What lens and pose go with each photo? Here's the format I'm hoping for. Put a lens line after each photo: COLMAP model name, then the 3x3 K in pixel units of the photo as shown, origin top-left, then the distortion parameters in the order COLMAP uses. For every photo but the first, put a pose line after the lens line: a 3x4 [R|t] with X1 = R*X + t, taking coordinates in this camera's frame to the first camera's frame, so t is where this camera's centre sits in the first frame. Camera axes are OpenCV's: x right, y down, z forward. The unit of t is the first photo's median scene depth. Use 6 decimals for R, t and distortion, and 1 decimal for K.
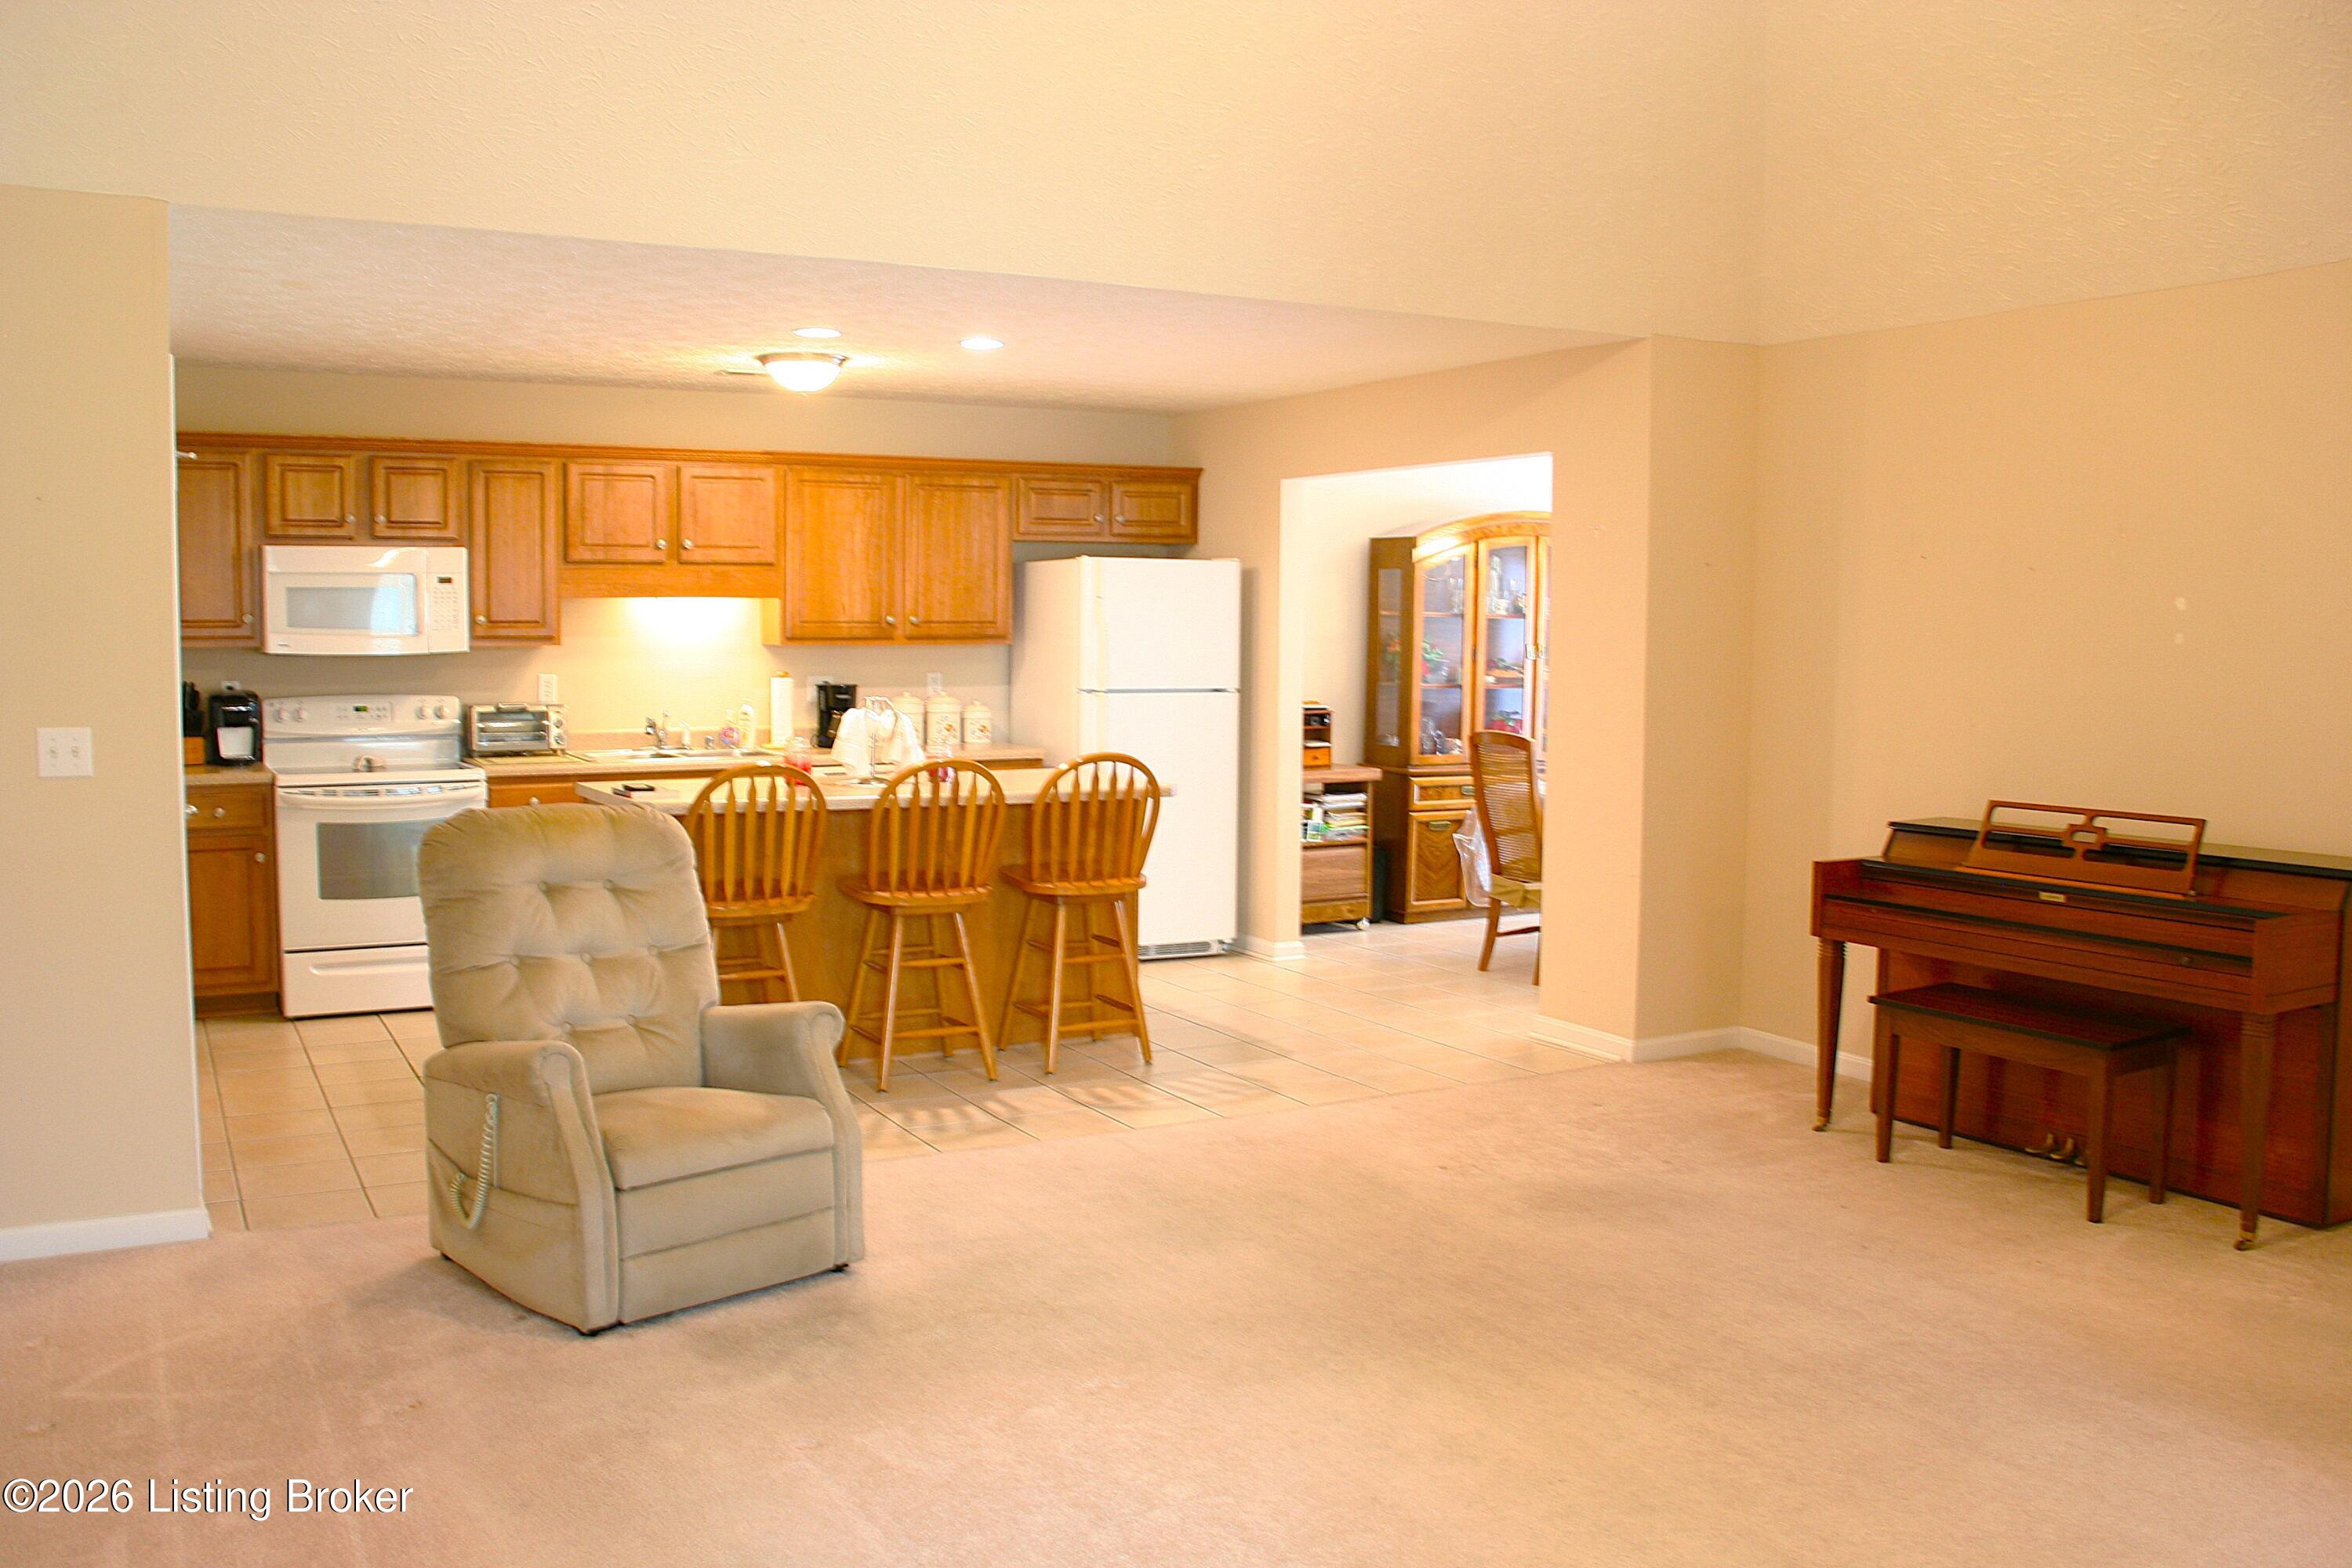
lens RADIAL K [[1966.0, 0, 1148.8], [0, 1966.0, 786.7], [0, 0, 1]] dist [-0.176900, 0.144719]
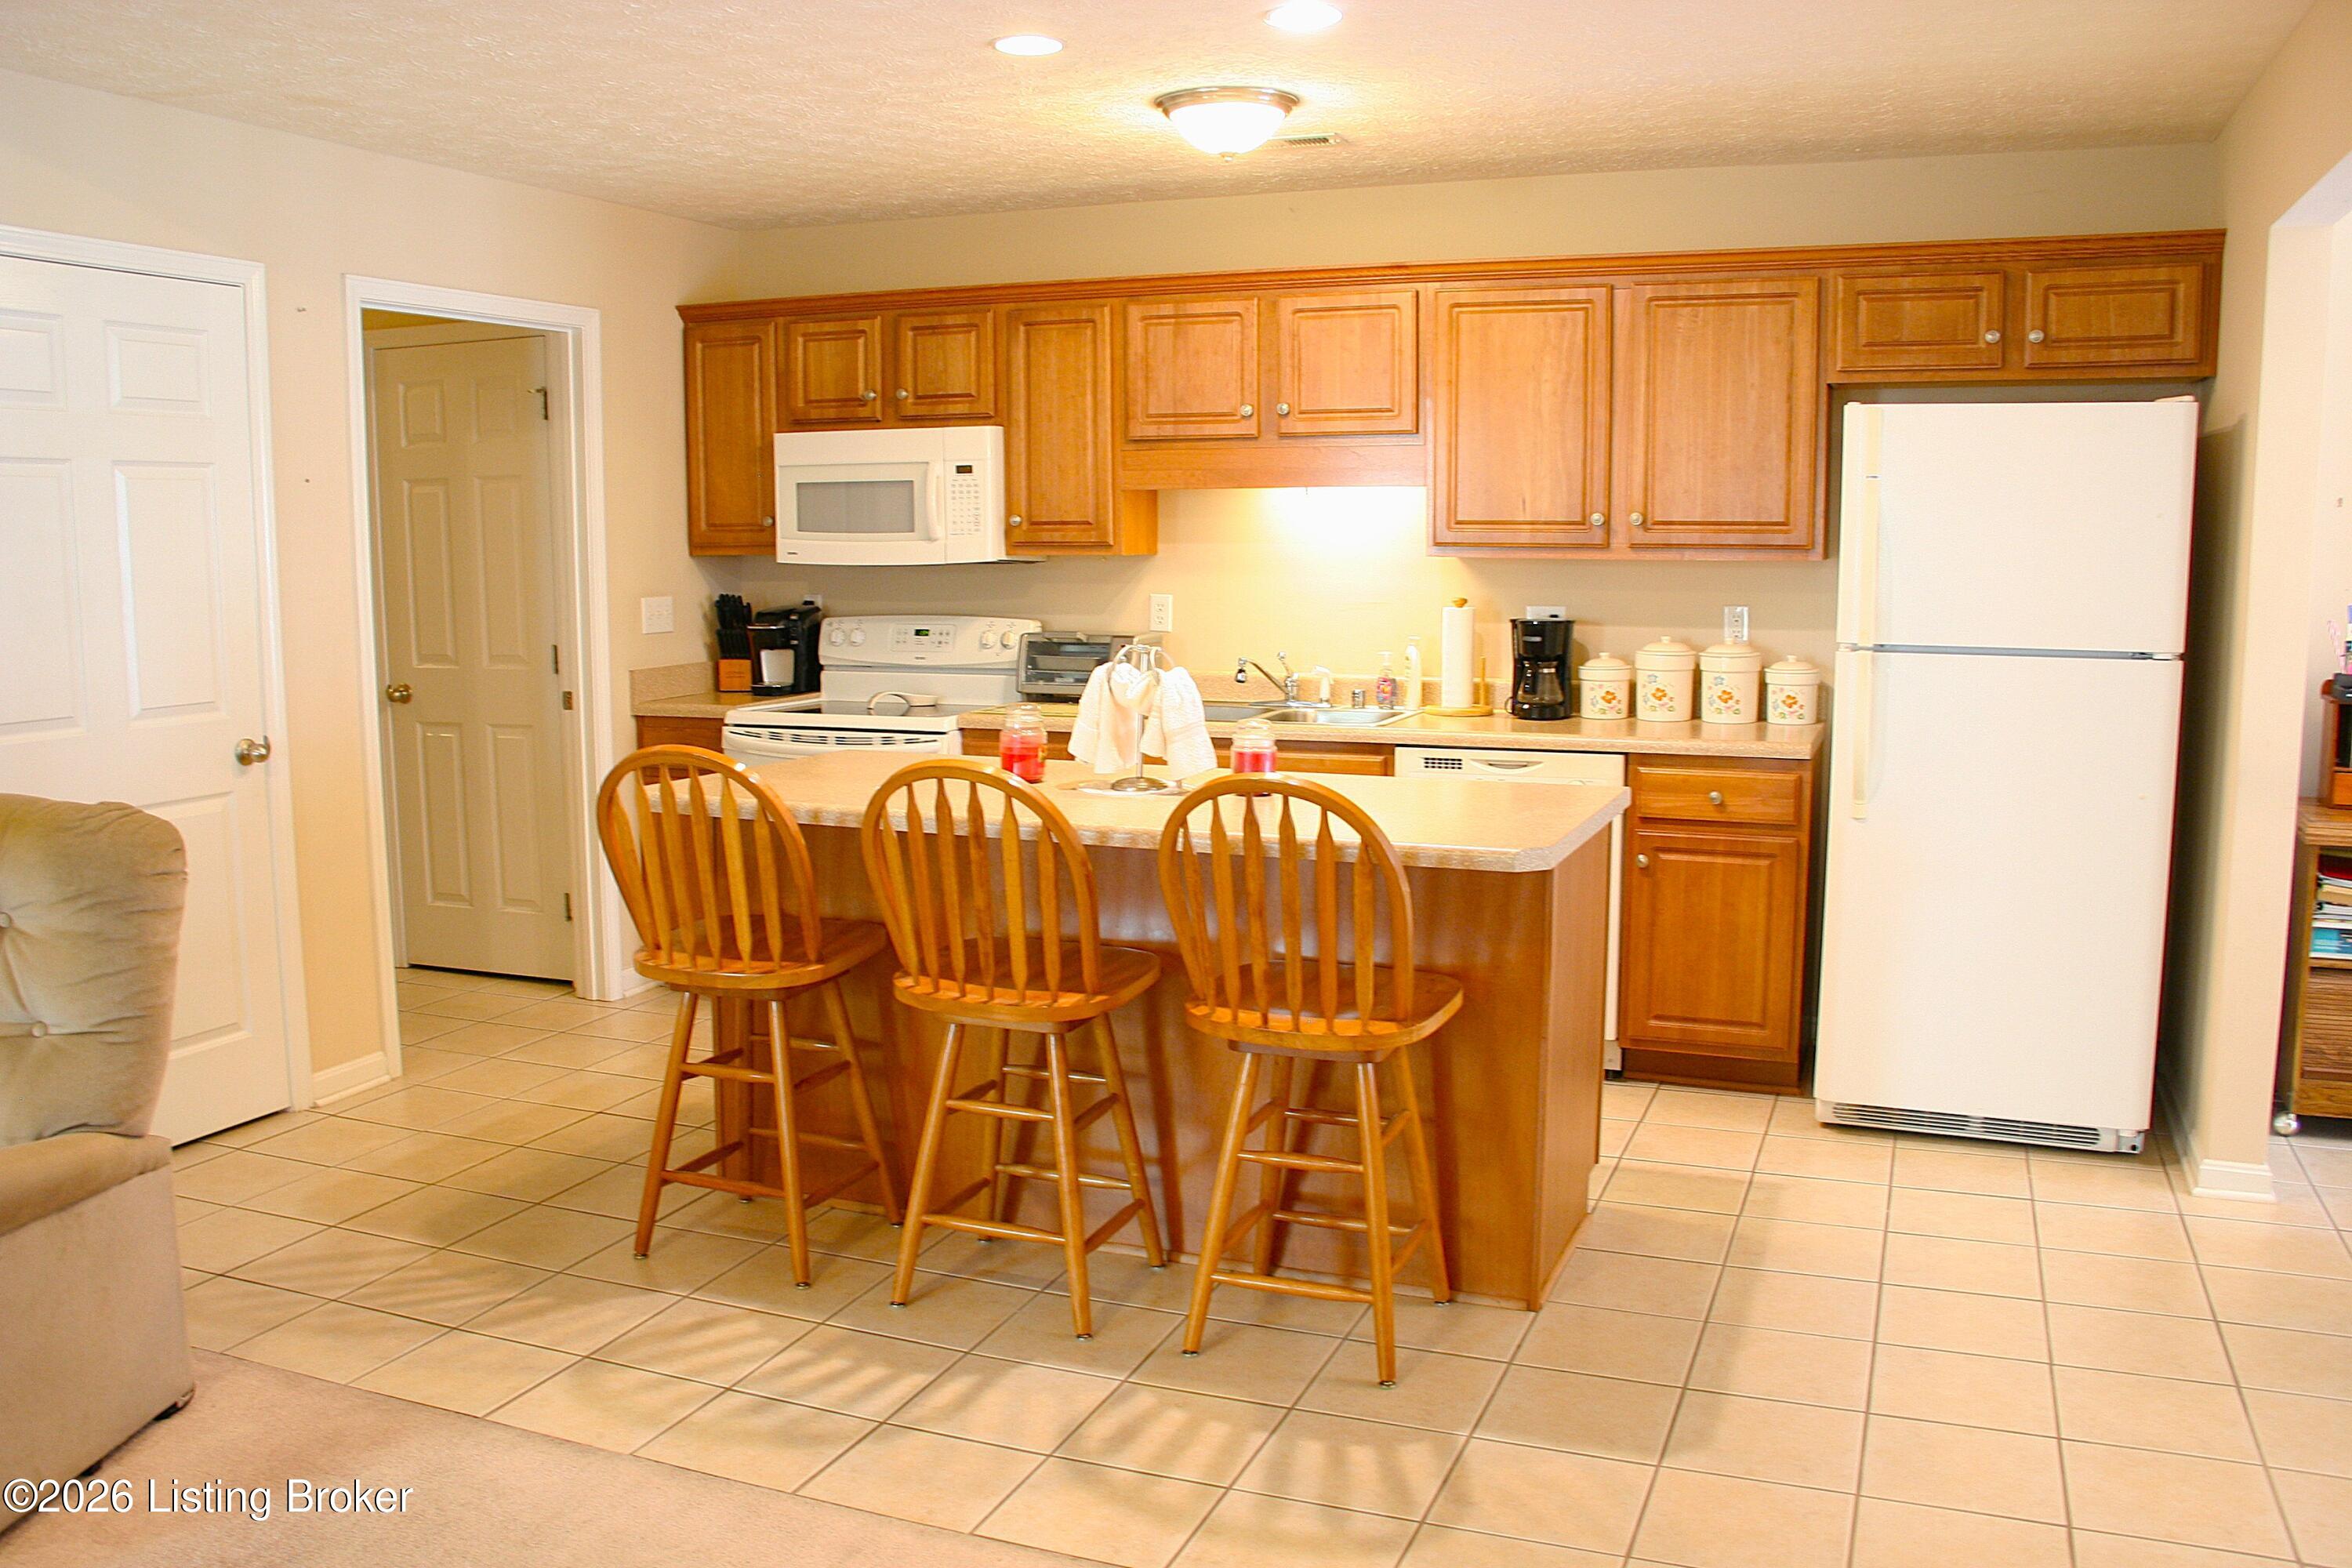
lens RADIAL K [[1966.0, 0, 1148.8], [0, 1966.0, 786.7], [0, 0, 1]] dist [-0.176900, 0.144719]
pose [[0.636148, 0.090474, -0.766245, 0.286948], [-0.057627, 0.995899, 0.069748, -0.038790], [0.769412, -0.000214, 0.638752, 0.546060]]
